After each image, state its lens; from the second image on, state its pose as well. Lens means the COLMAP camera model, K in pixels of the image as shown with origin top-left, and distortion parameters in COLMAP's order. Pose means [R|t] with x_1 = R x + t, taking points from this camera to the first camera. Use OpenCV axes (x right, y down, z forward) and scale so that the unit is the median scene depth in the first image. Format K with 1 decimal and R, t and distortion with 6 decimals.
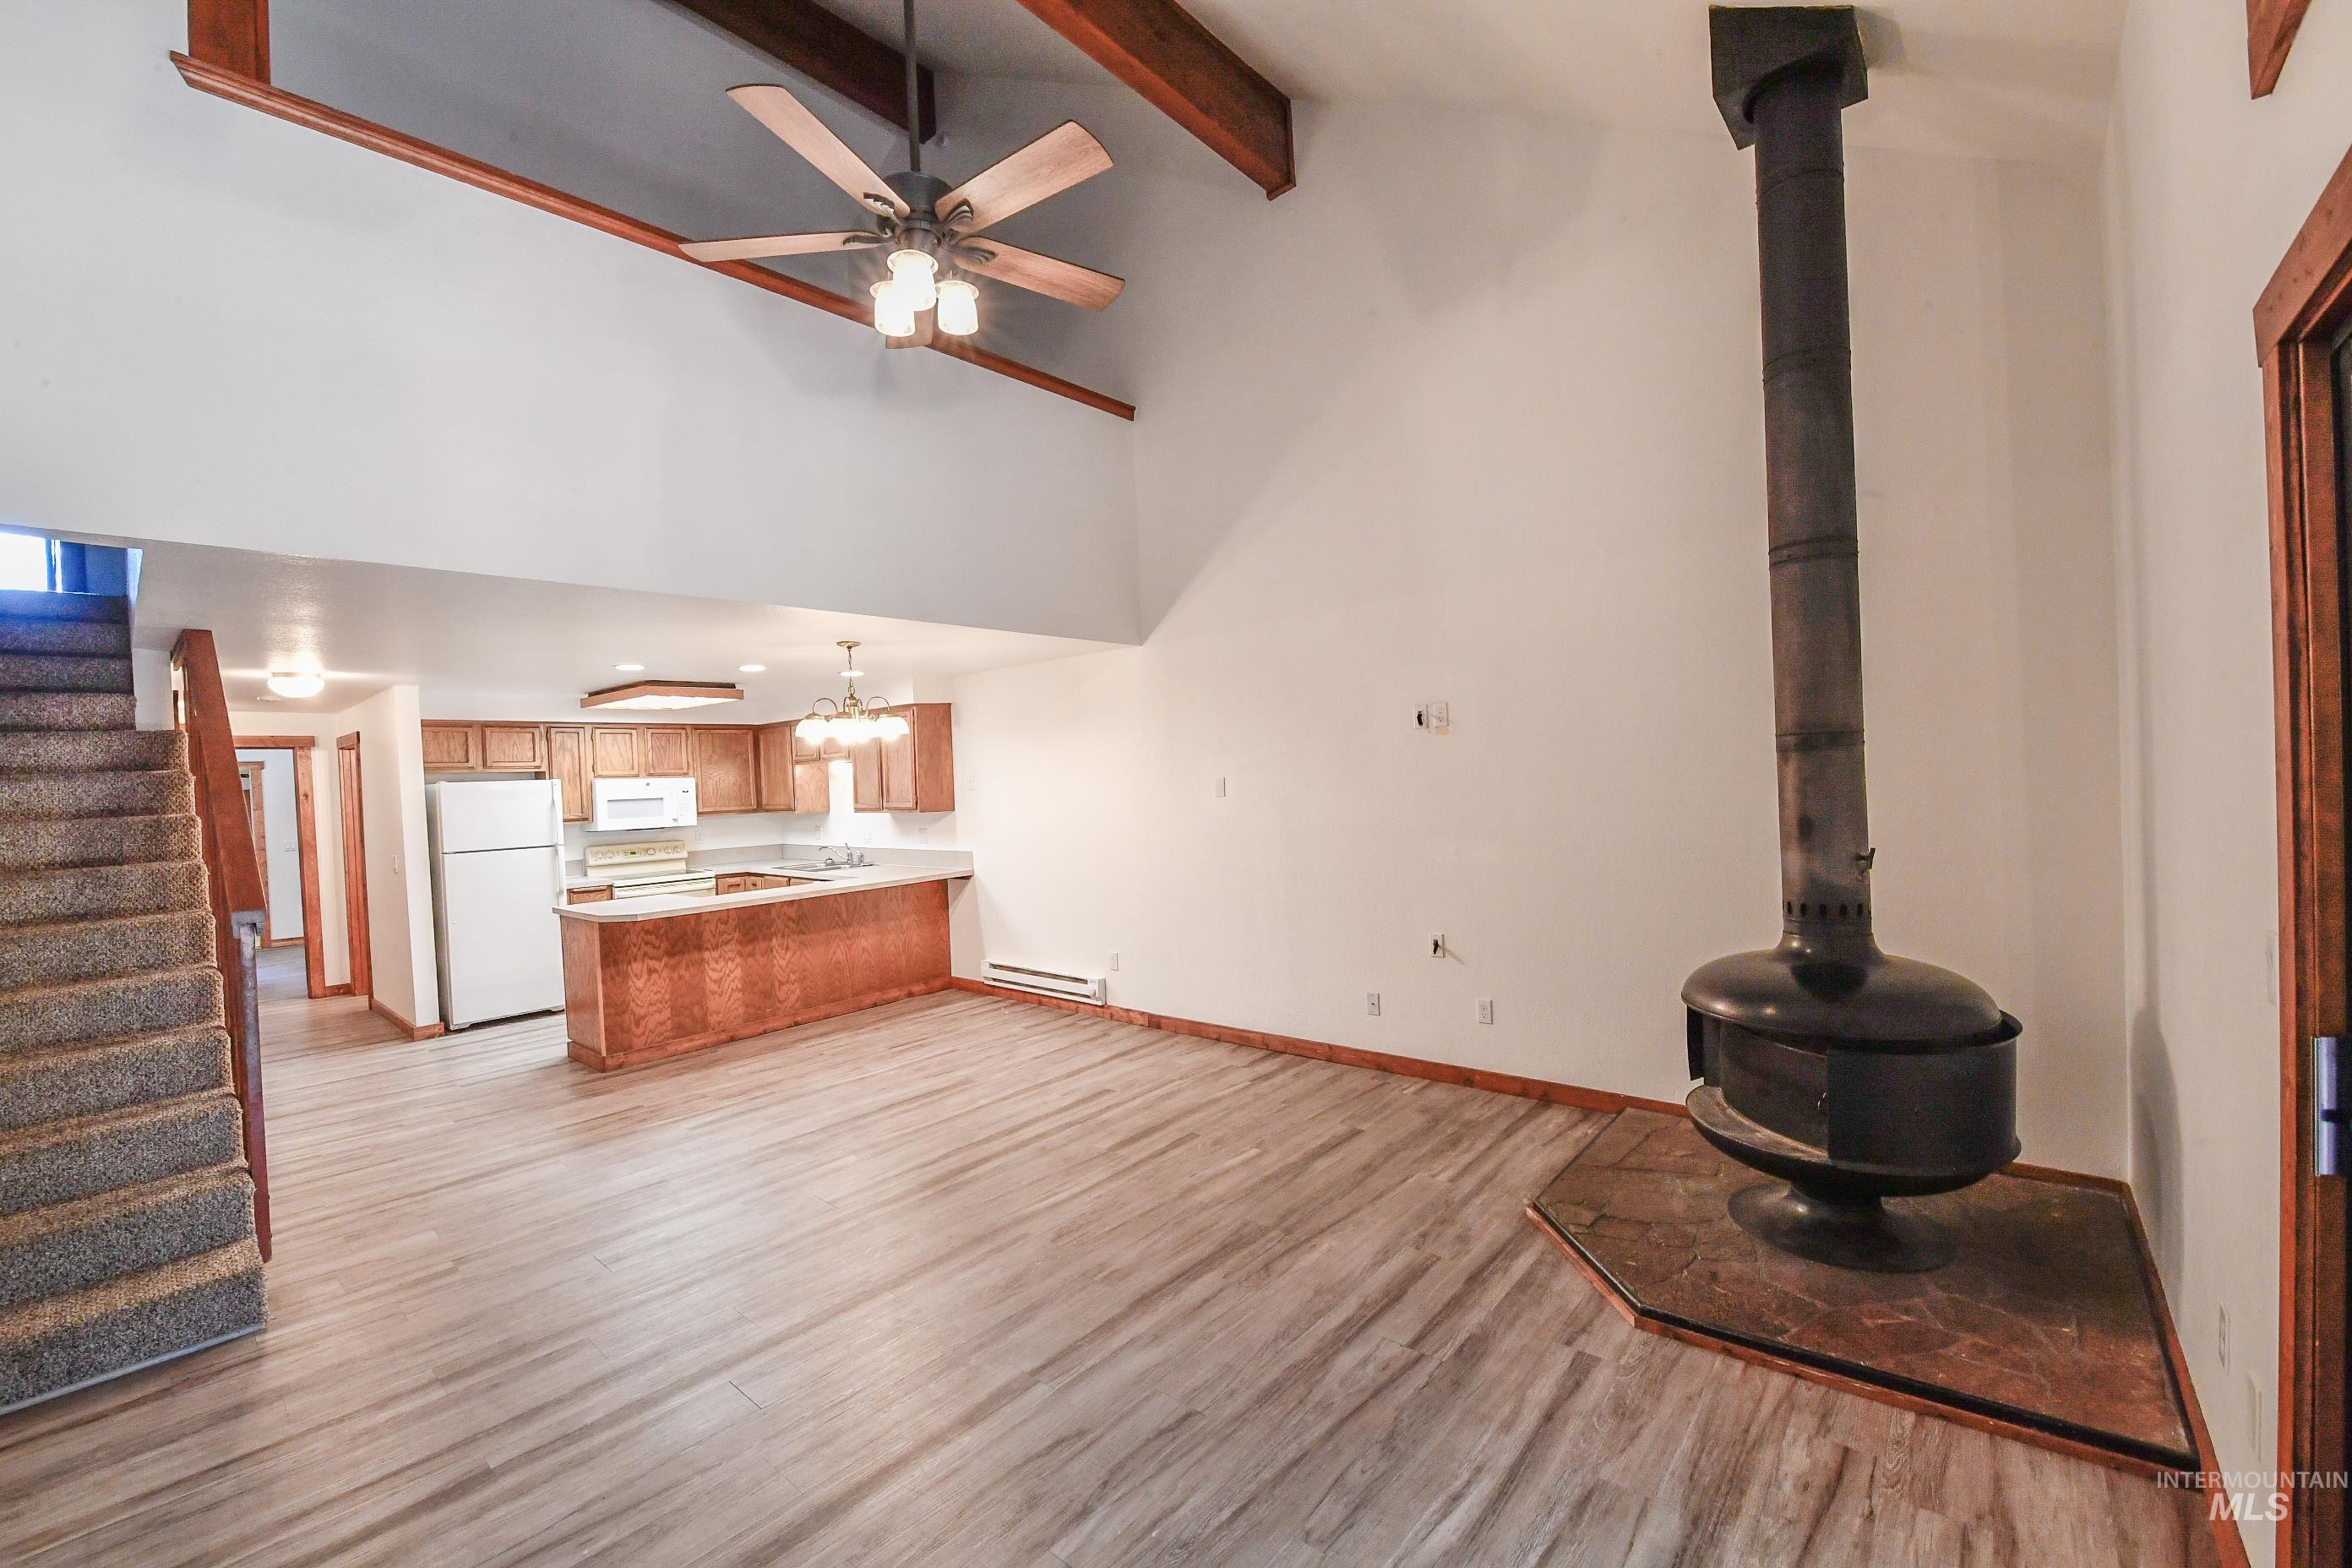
lens RADIAL K [[945.4, 0, 1176.3], [0, 945.4, 791.9], [0, 0, 1]] dist [-0.012862, -0.002590]
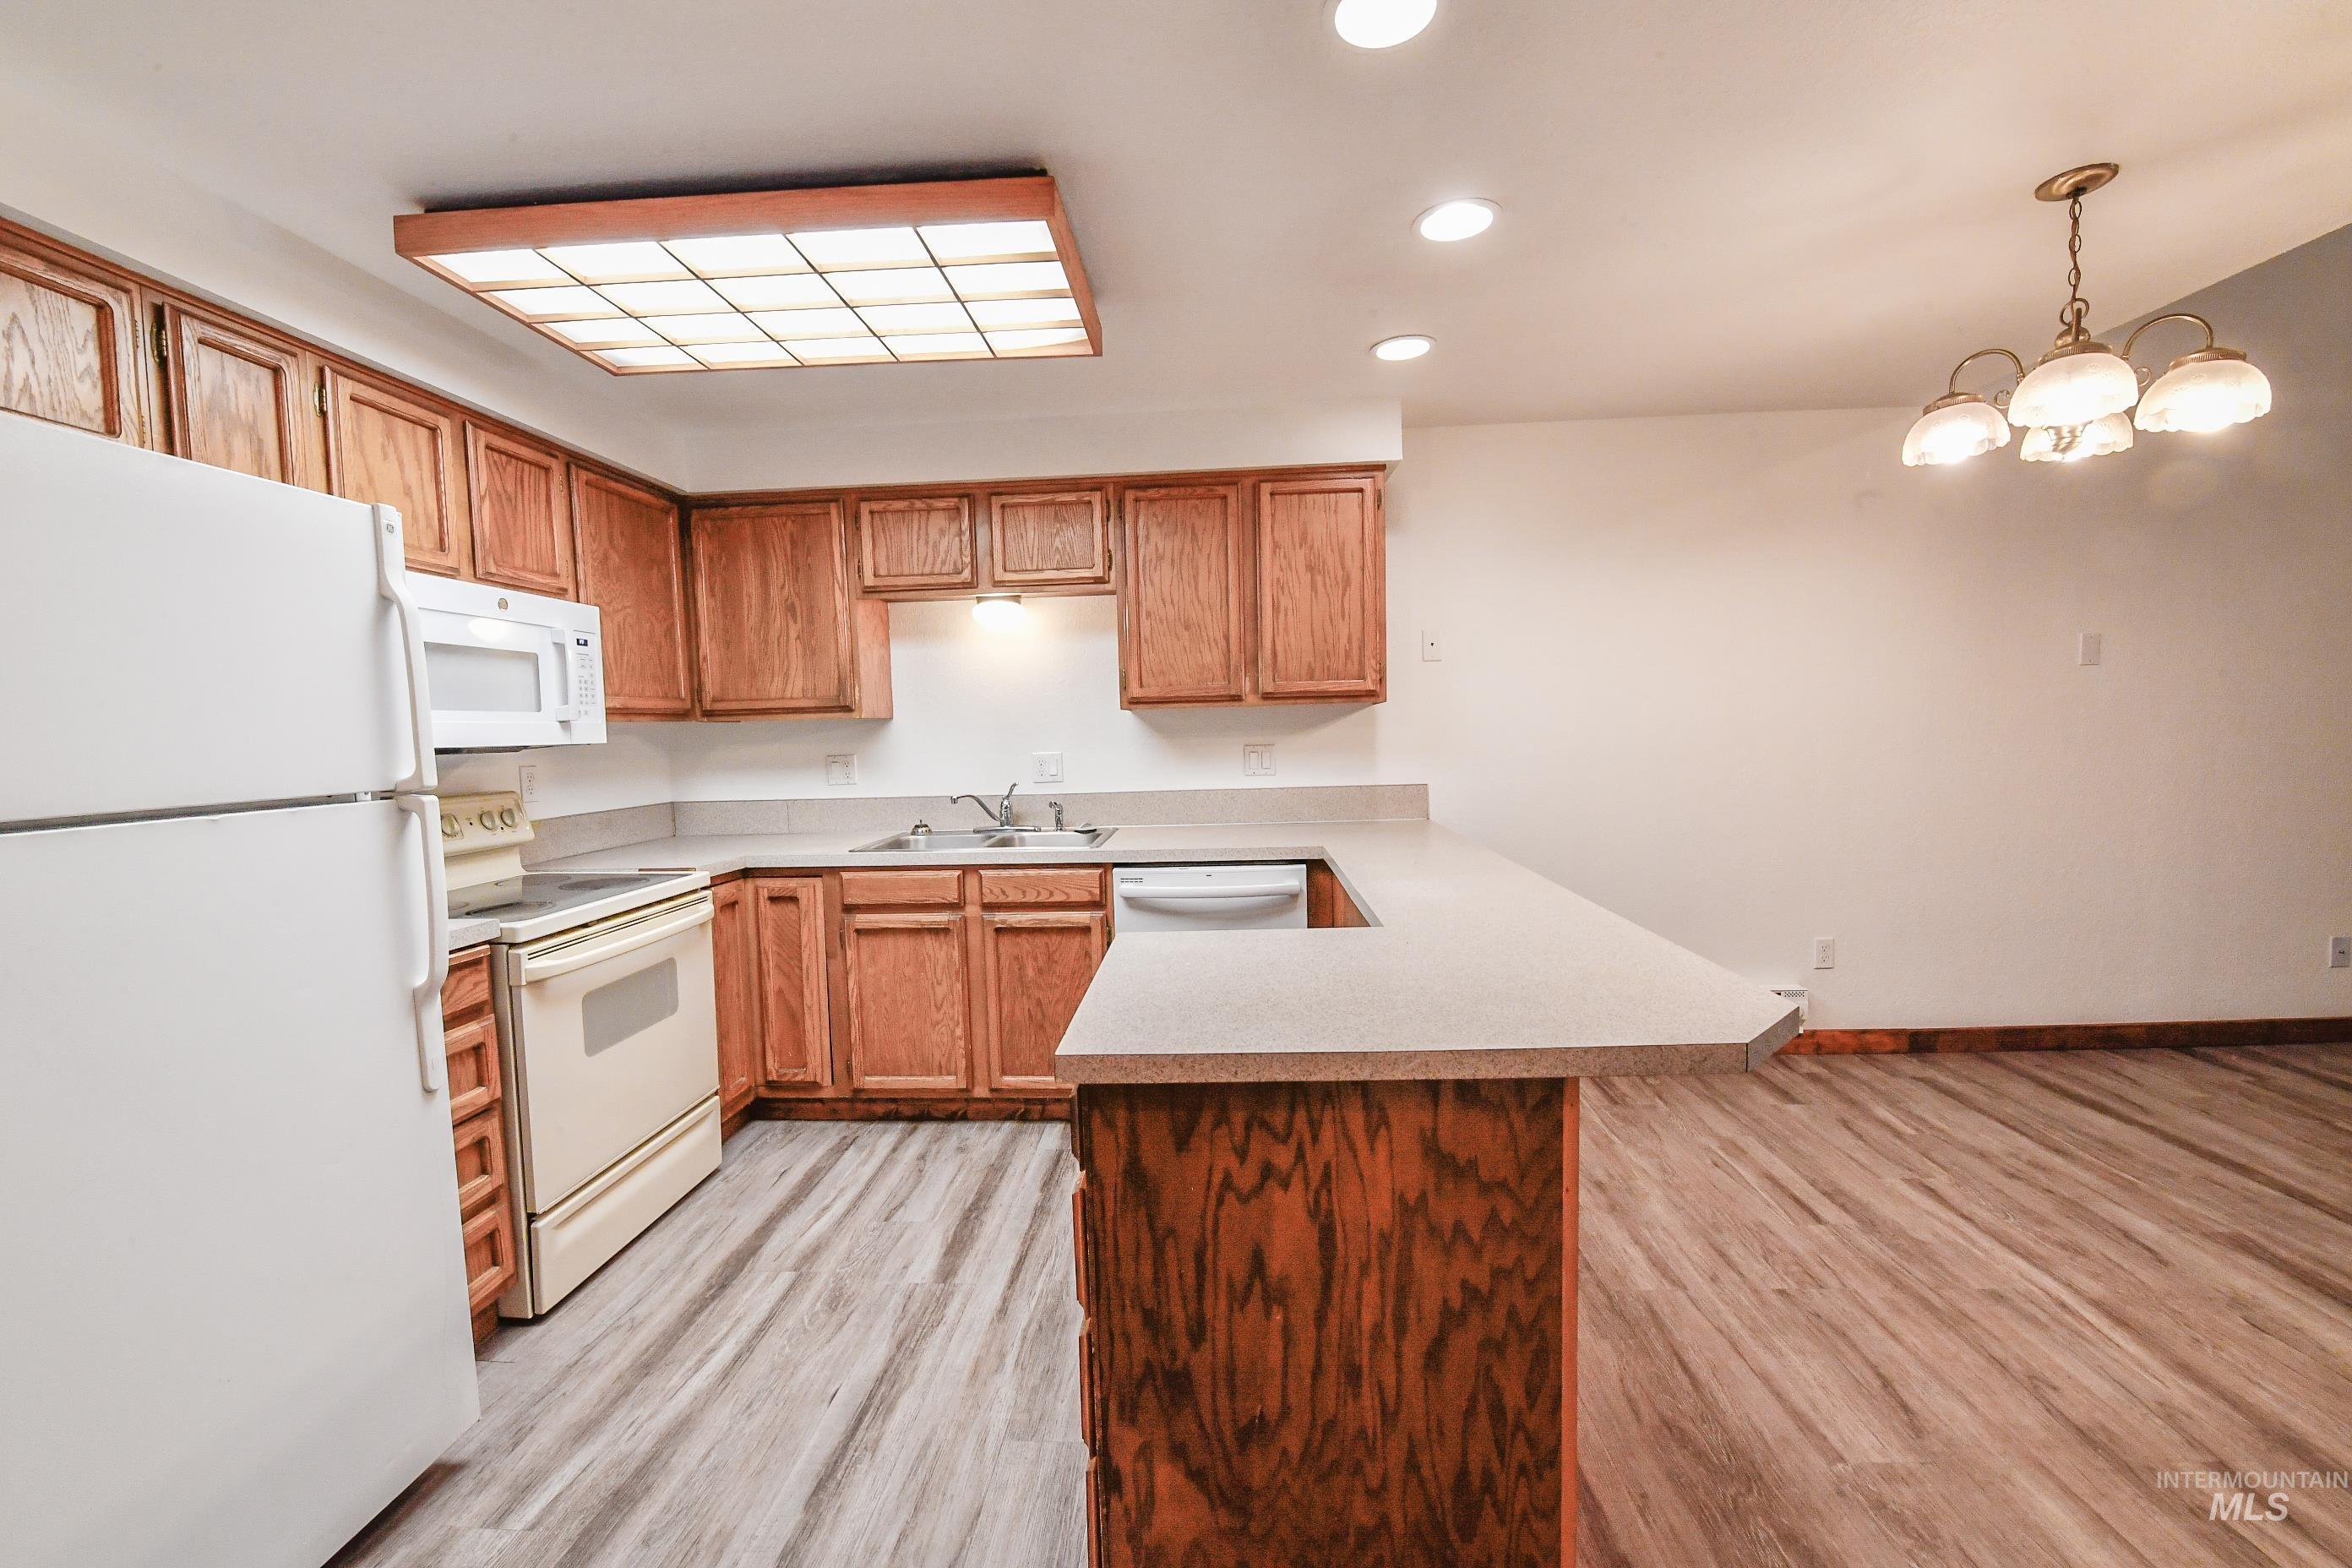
lens RADIAL K [[945.4, 0, 1178.8], [0, 945.4, 790.6], [0, 0, 1]] dist [-0.012862, -0.002590]
pose [[0.788853, -0.027146, 0.613982, -0.893477], [0.008685, 0.999417, 0.033028, 0.068602], [-0.614520, -0.020722, 0.788629, 0.965104]]
